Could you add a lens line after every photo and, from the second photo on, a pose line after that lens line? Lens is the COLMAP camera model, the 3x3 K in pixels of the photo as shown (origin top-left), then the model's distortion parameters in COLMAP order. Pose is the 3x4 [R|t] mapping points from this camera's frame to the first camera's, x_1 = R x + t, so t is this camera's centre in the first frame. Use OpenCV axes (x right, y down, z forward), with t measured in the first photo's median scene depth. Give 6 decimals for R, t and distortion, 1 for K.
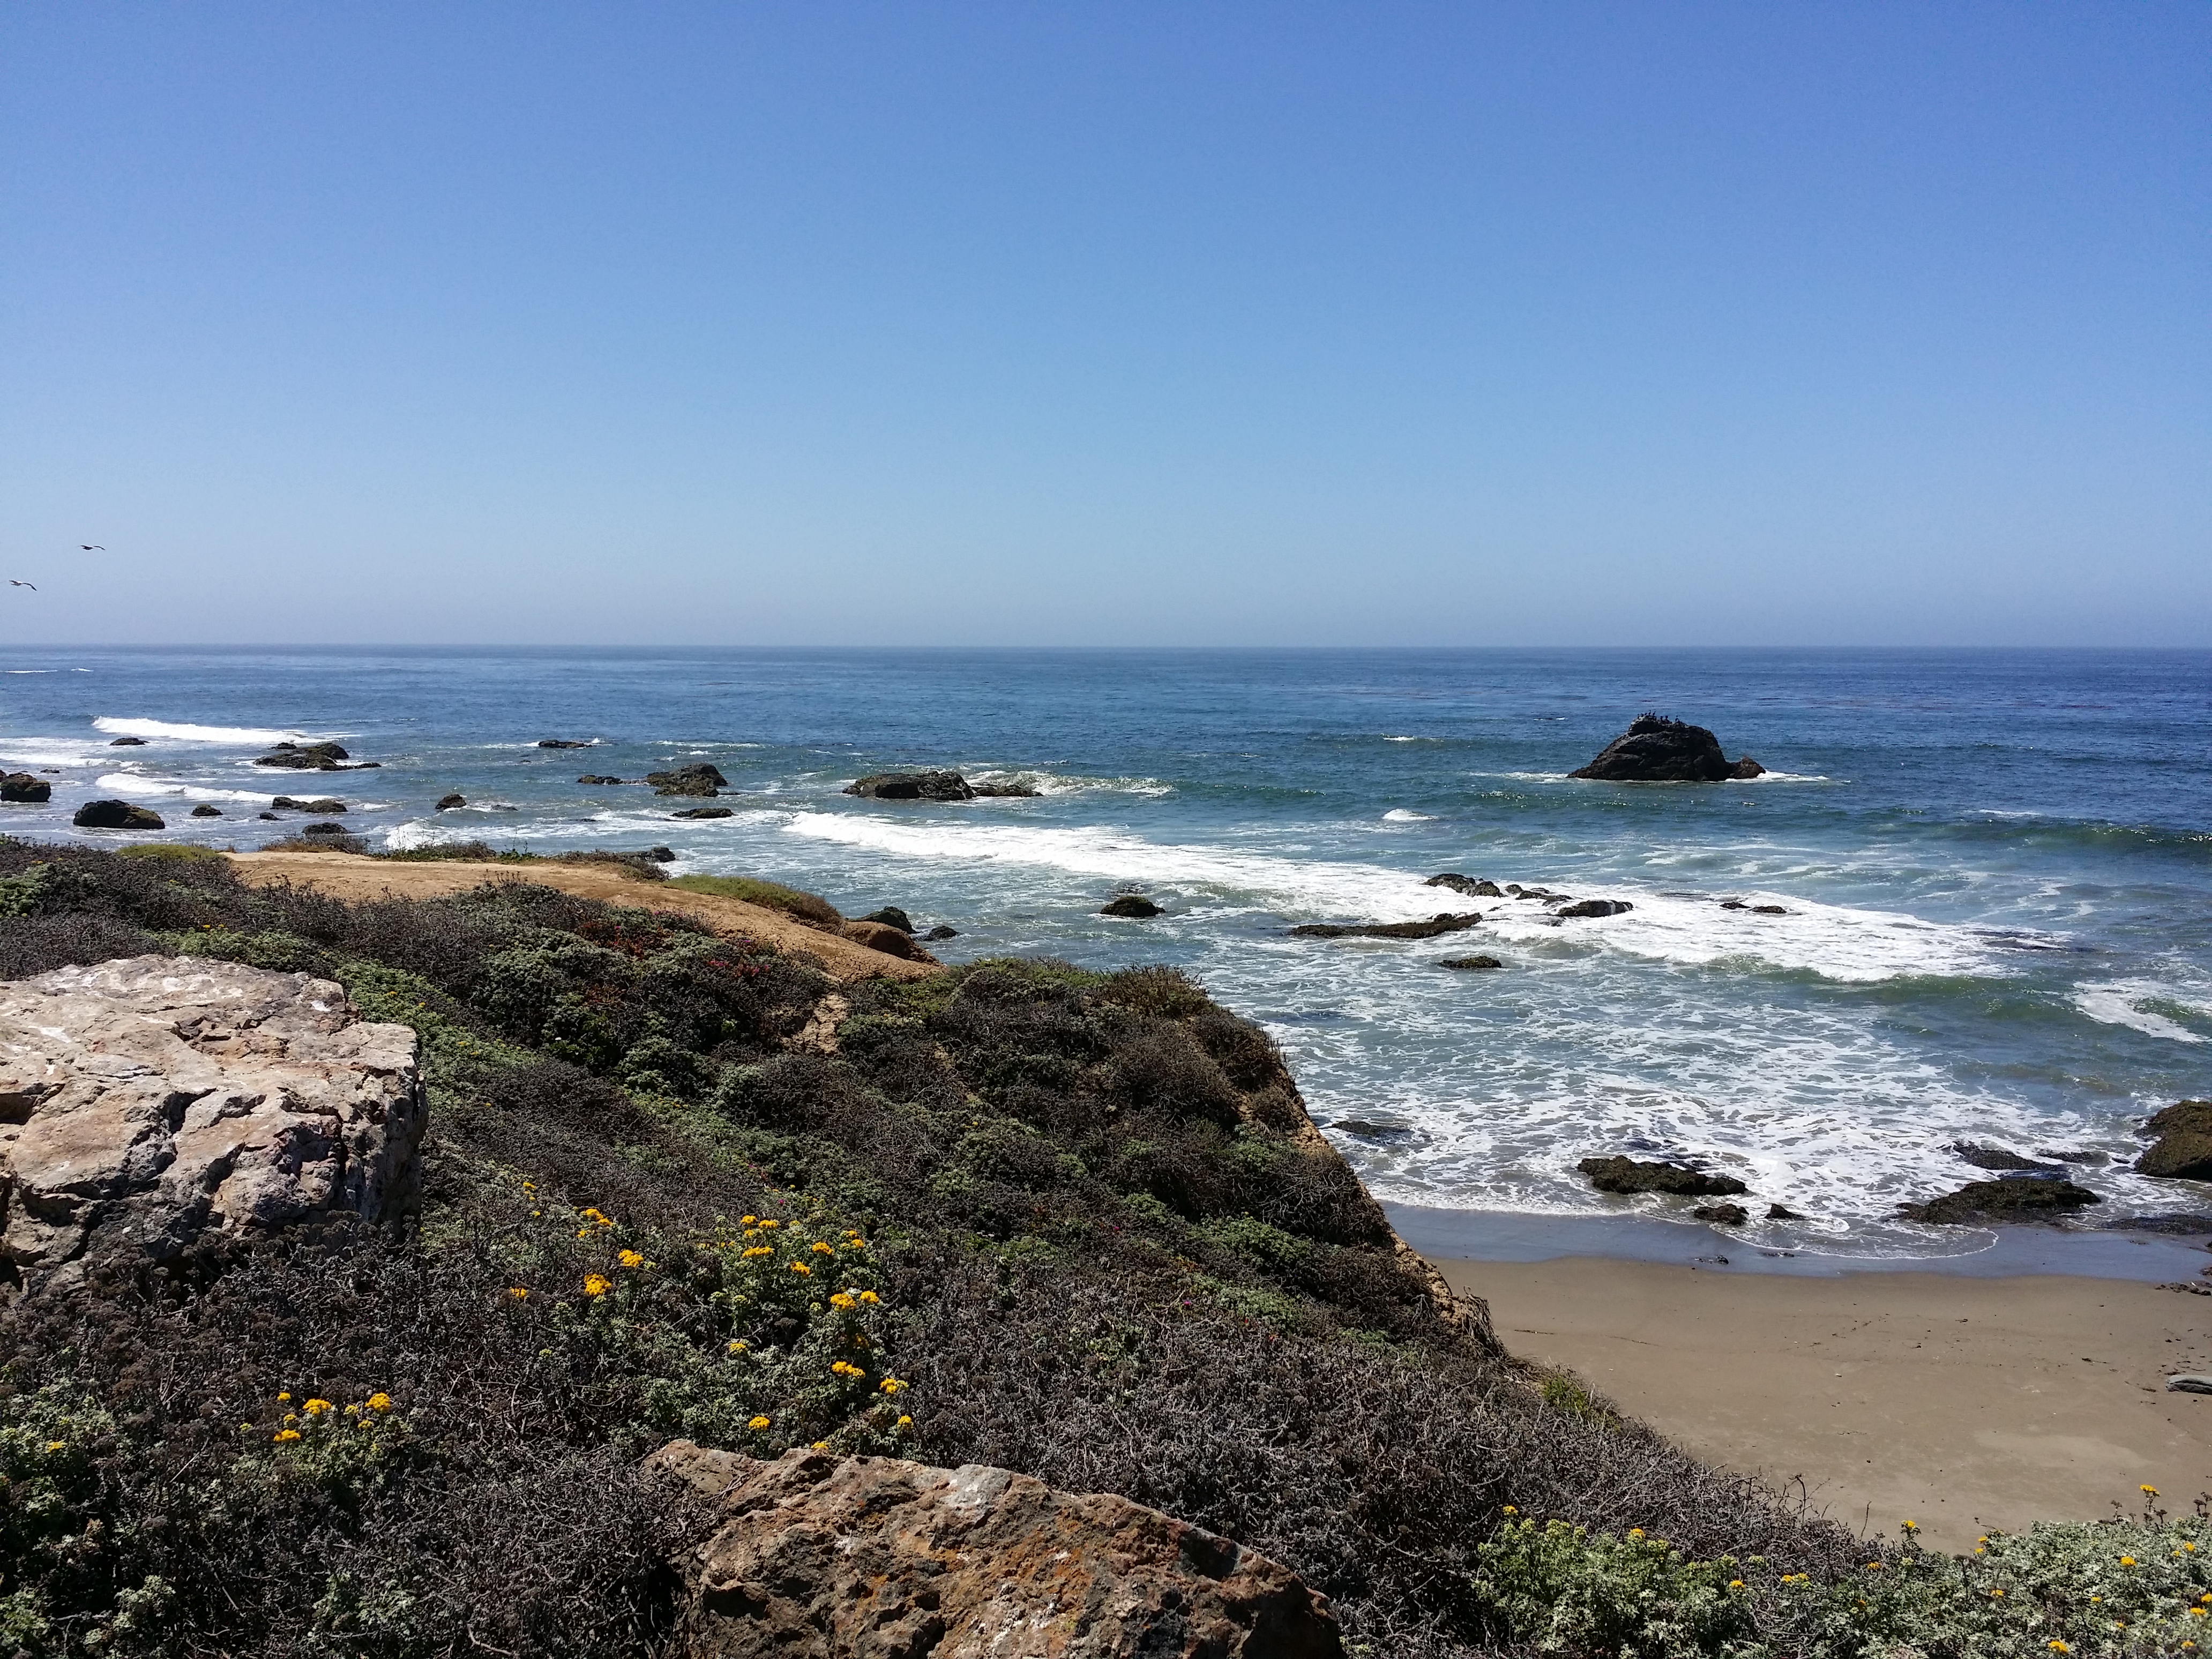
lens RADIAL K [[2072.8, 0, 1106.0], [0, 2072.8, 829.5], [0, 0, 1]] dist [0.075828, -0.185205]
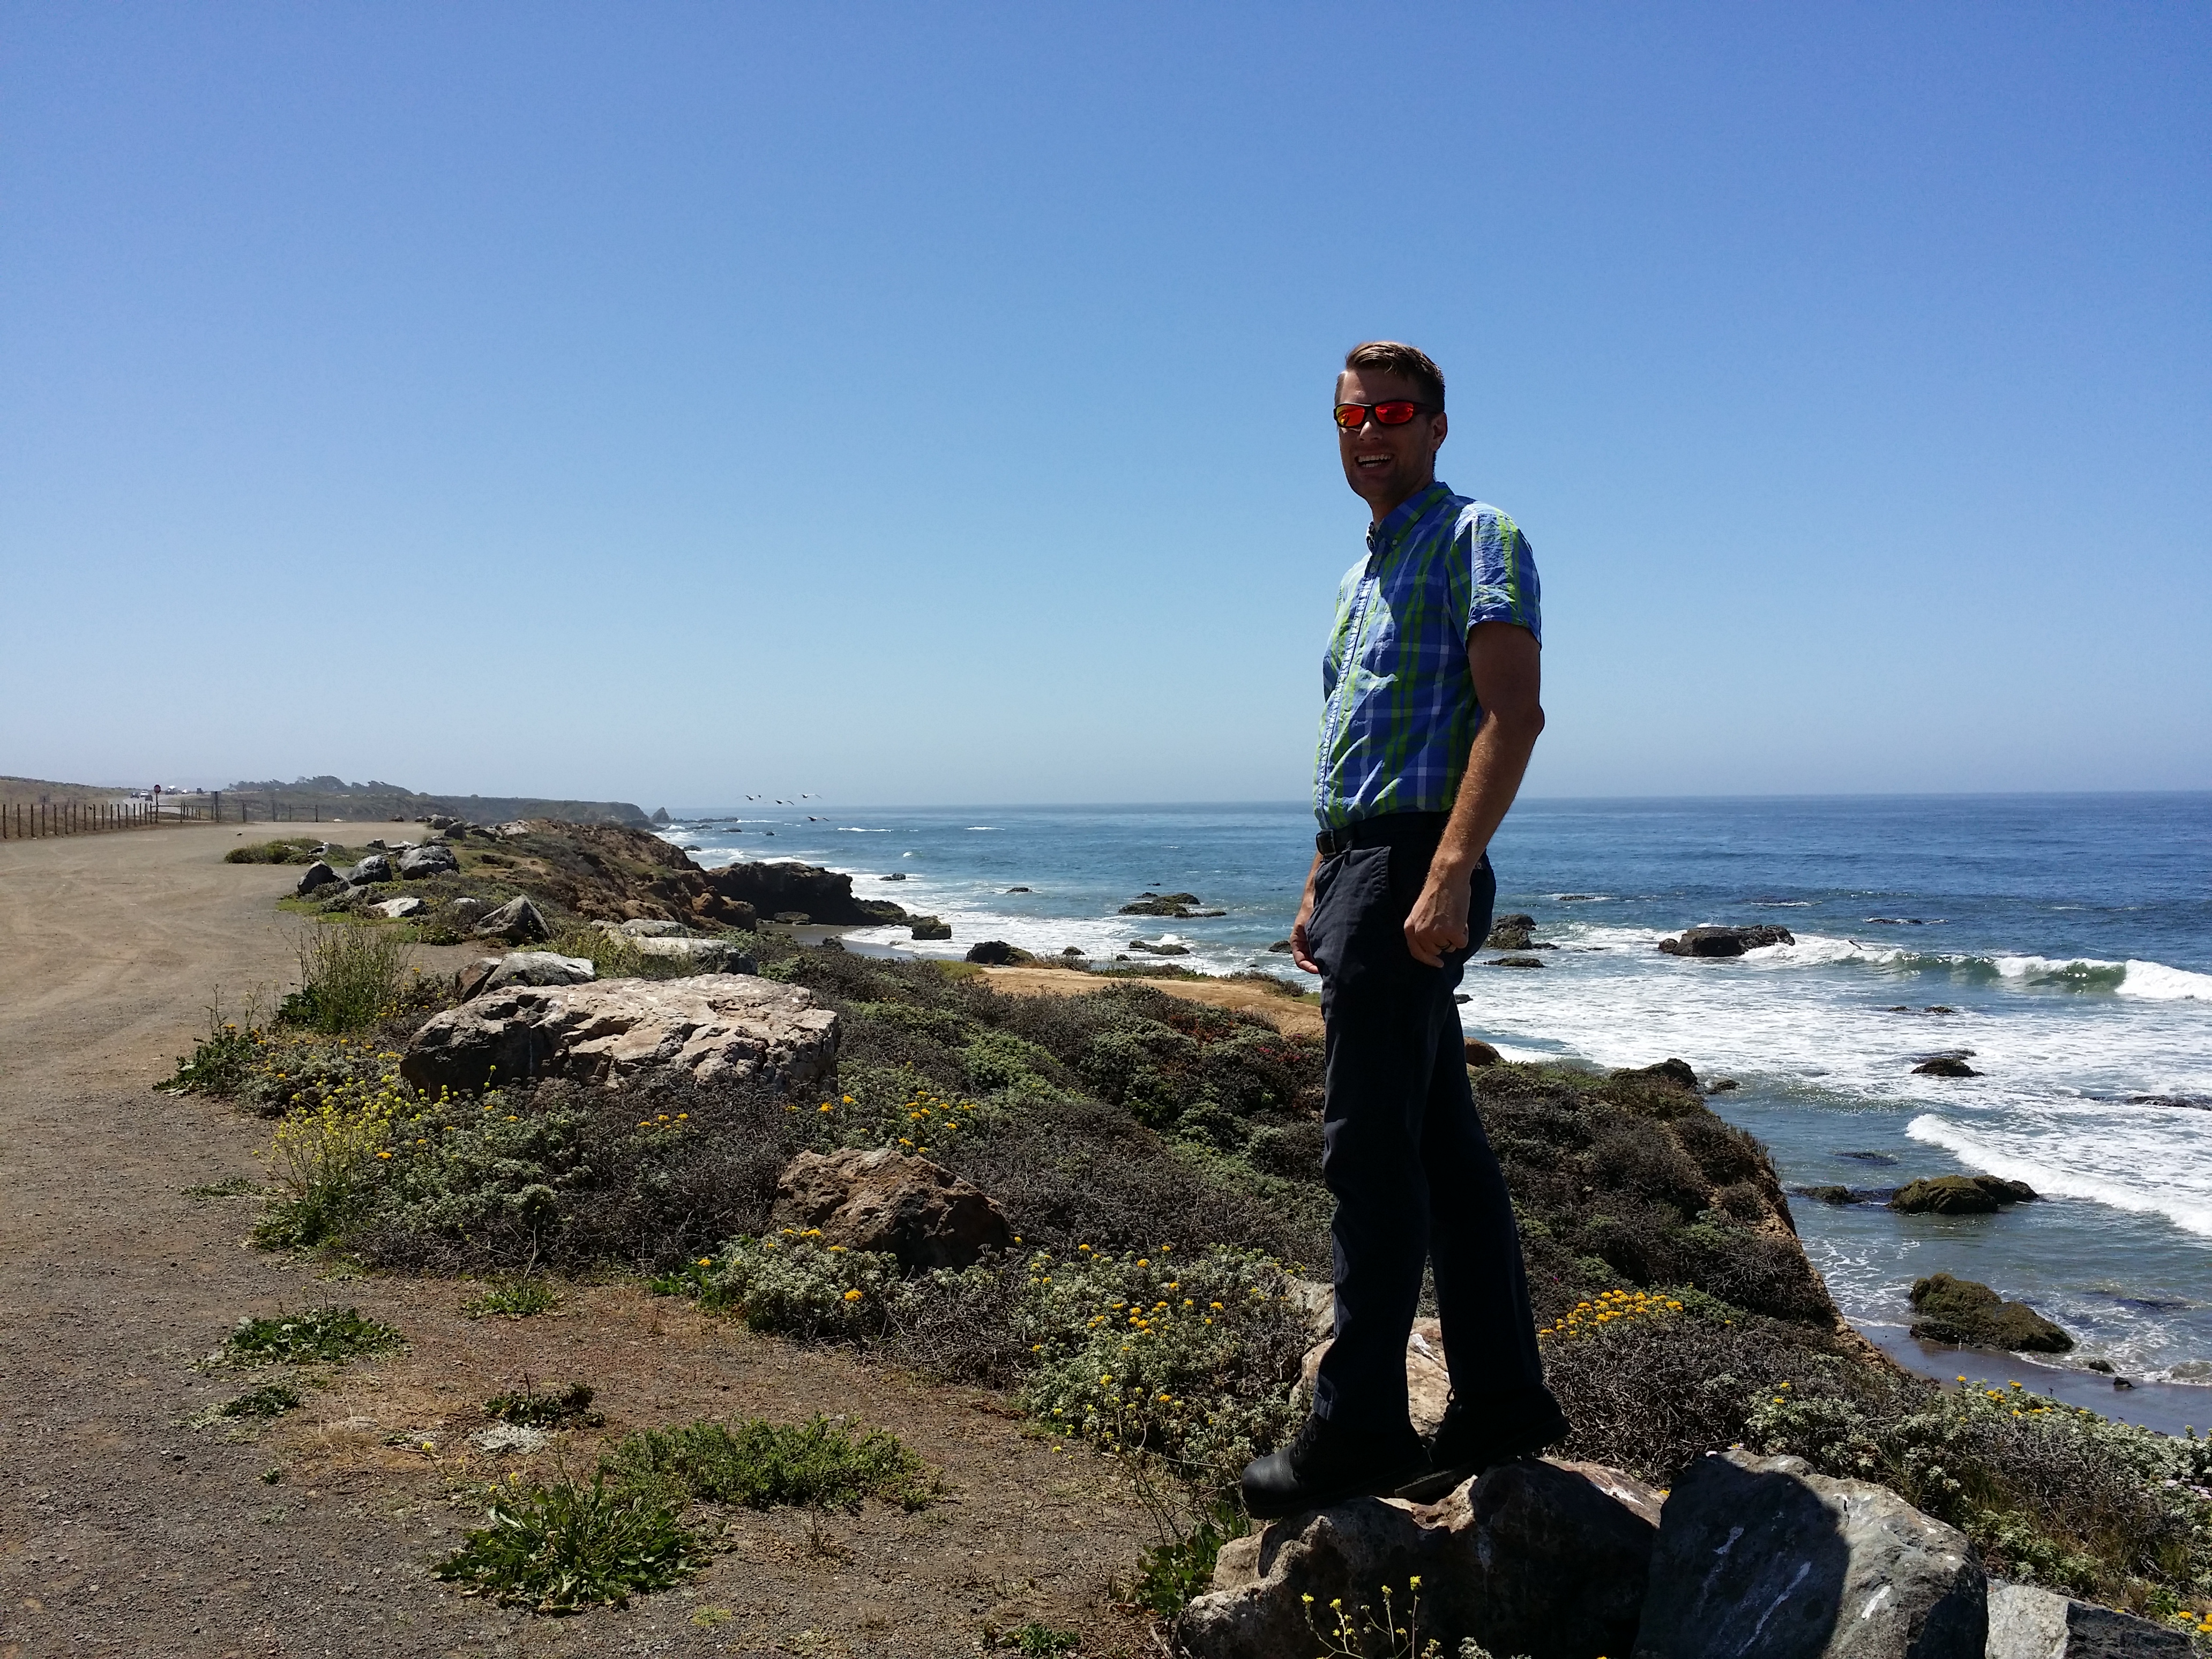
lens RADIAL K [[2072.8, 0, 1106.0], [0, 2072.8, 829.5], [0, 0, 1]] dist [0.075828, -0.185205]
pose [[0.922006, -0.002494, -0.387167, 0.231361], [-0.026013, 0.997321, -0.068373, 0.020281], [0.386300, 0.073112, 0.919471, -0.236094]]
